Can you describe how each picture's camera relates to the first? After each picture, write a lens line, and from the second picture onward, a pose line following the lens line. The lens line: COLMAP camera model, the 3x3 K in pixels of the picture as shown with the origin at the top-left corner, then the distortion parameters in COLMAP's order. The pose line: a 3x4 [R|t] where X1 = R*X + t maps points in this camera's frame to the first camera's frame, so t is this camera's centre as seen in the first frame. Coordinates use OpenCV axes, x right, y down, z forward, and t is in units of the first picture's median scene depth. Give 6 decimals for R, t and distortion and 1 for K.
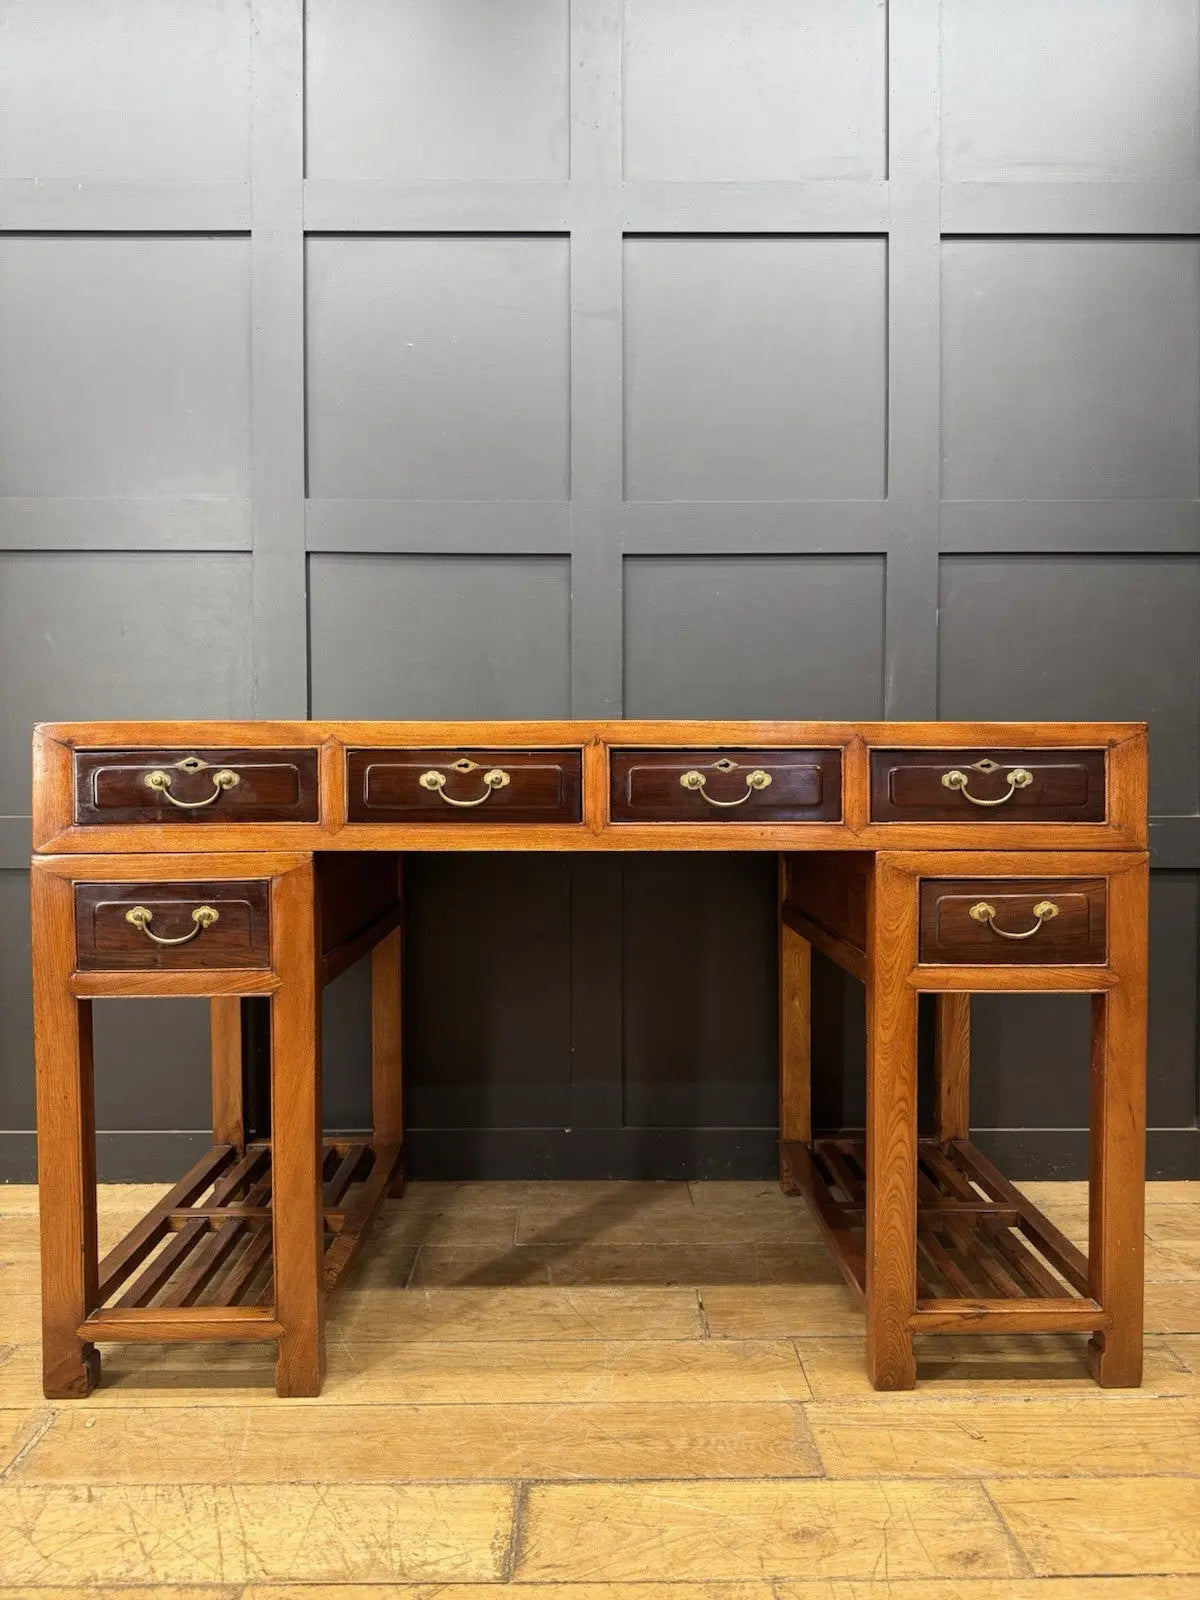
lens RADIAL K [[1150.7, 0, 603.2], [0, 1150.7, 804.6], [0, 0, 1]] dist [0.023196, -0.038708]
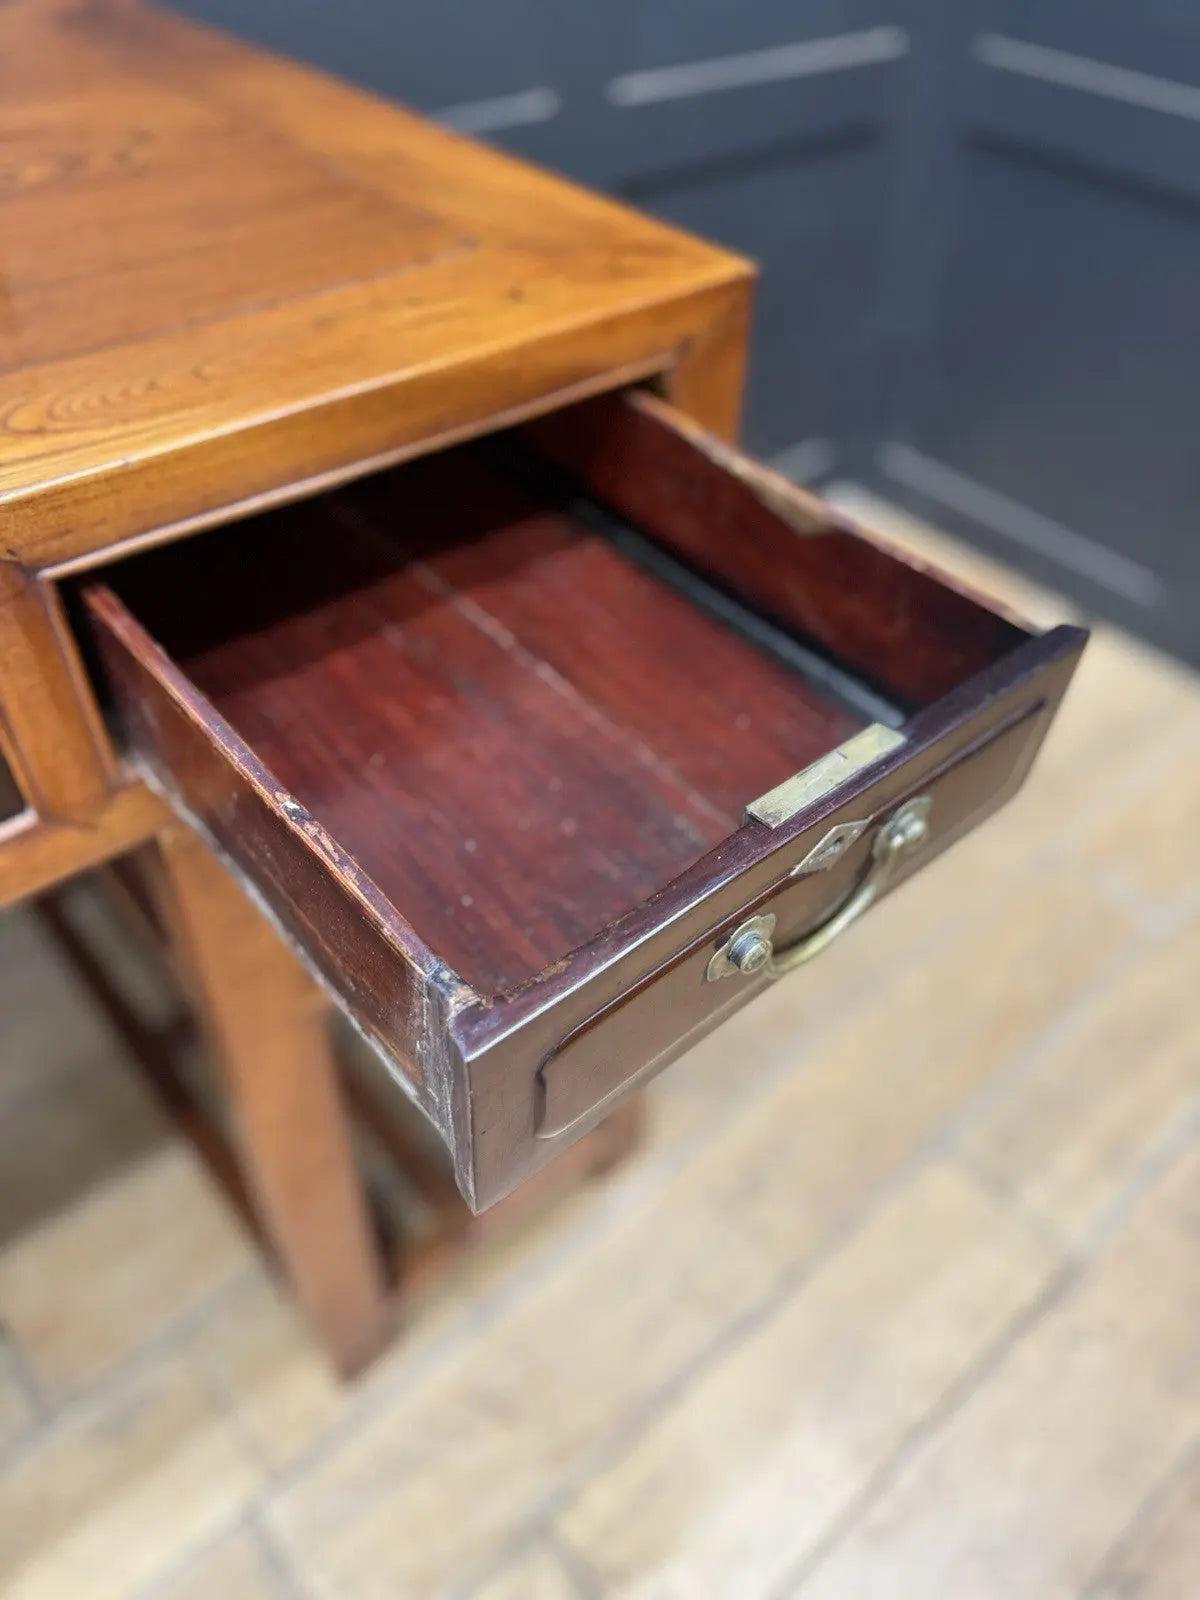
lens RADIAL K [[1150.7, 0, 602.0], [0, 1150.7, 793.6], [0, 0, 1]] dist [0.023196, -0.038708]
pose [[0.761949, -0.423984, 0.489562, 0.175609], [-0.019383, 0.740653, 0.671608, -0.200221], [-0.647347, -0.521220, 0.556122, 0.738864]]
